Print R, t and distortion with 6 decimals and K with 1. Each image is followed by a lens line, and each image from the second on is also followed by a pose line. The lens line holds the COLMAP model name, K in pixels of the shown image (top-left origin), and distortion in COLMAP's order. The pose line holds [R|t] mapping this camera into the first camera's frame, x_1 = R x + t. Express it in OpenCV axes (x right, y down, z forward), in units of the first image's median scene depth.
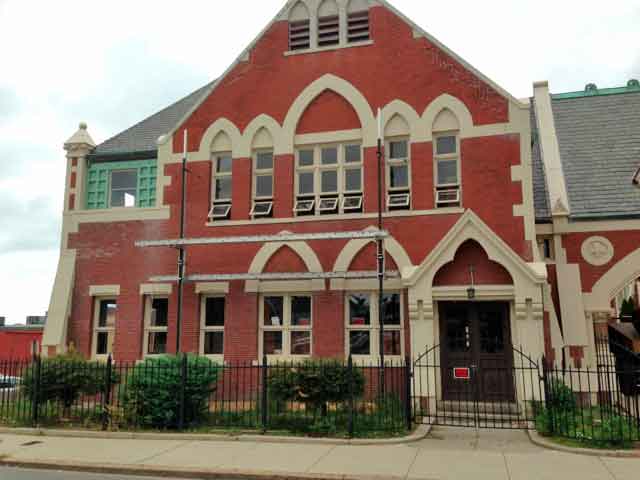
lens RADIAL K [[584.5, 0, 319.3], [0, 584.5, 243.1], [0, 0, 1]] dist [0.111846, -0.181164]
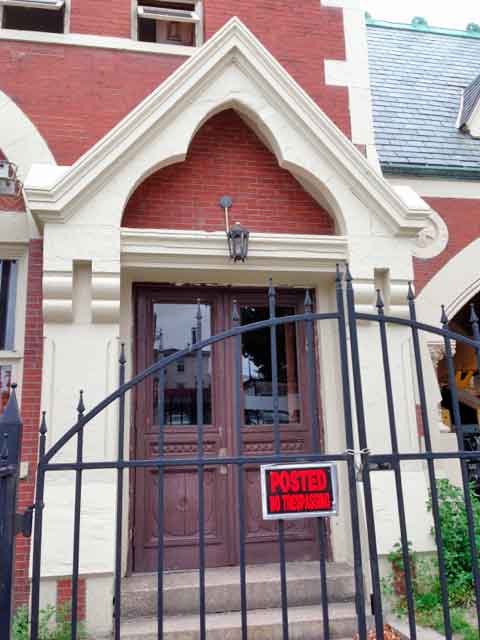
lens RADIAL K [[584.1, 0, 240.0], [0, 584.1, 320.0], [0, 0, 1]] dist [0.116384, -0.173190]
pose [[0.897639, 0.062972, 0.436209, 0.098924], [-0.043190, 0.997545, -0.055130, 0.126350], [-0.438609, 0.030647, 0.898155, 0.601563]]
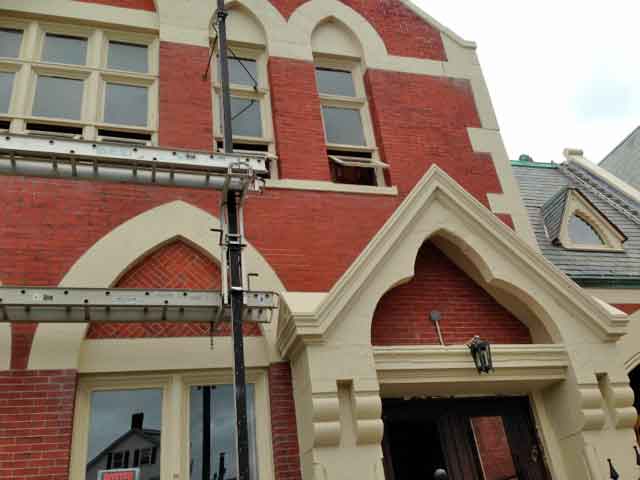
lens RADIAL K [[584.1, 0, 320.0], [0, 584.1, 240.0], [0, 0, 1]] dist [0.116384, -0.173190]
pose [[0.853237, 0.165321, 0.494627, -0.013781], [0.029102, 0.931856, -0.361658, 0.125784], [-0.520711, 0.322975, 0.790283, 0.640387]]
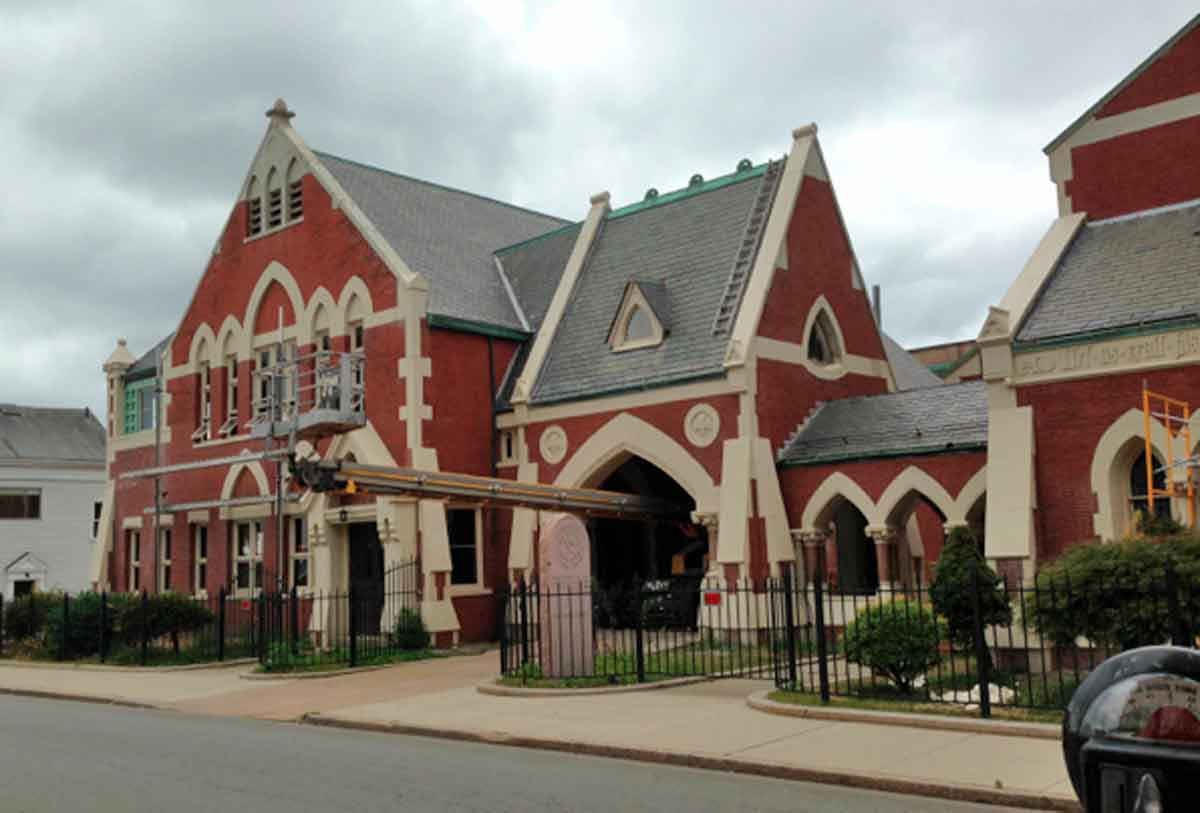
lens RADIAL K [[1186.4, 0, 564.7], [0, 1186.4, 433.5], [0, 0, 1]] dist [0.054868, 0.001237]
pose [[0.877819, -0.081384, -0.472028, 1.211428], [0.111770, 0.993058, 0.036638, -0.056884], [0.465770, -0.084920, 0.880822, -0.355731]]
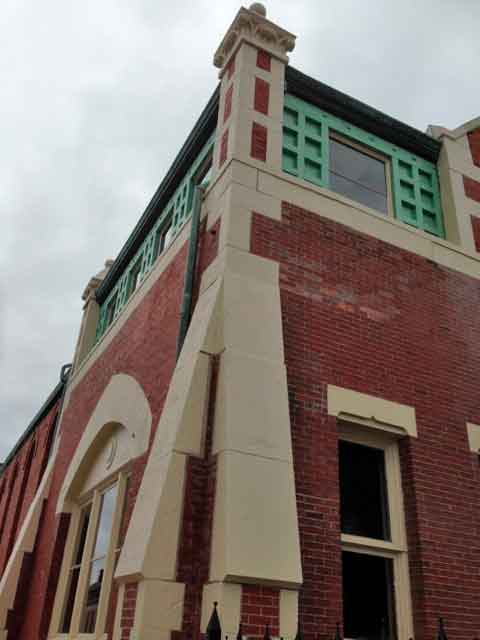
lens RADIAL K [[584.1, 0, 240.0], [0, 584.1, 320.0], [0, 0, 1]] dist [0.116384, -0.173190]
pose [[0.733546, 0.359721, 0.576638, -0.650607], [-0.170673, 0.918757, -0.356029, 0.168422], [-0.657861, 0.162747, 0.735345, 0.855313]]
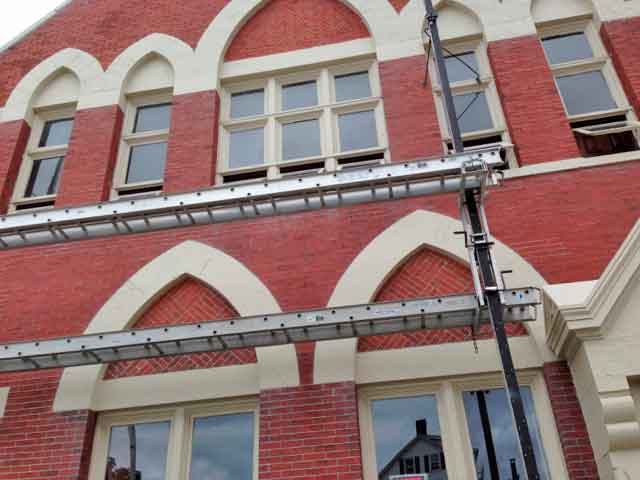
lens RADIAL K [[584.5, 0, 319.3], [0, 584.5, 243.1], [0, 0, 1]] dist [0.111846, -0.181164]
pose [[0.995060, 0.007232, 0.099013, -0.011259], [0.030871, 0.925356, -0.377841, 0.125697], [-0.094355, 0.379031, 0.920561, 0.639711]]
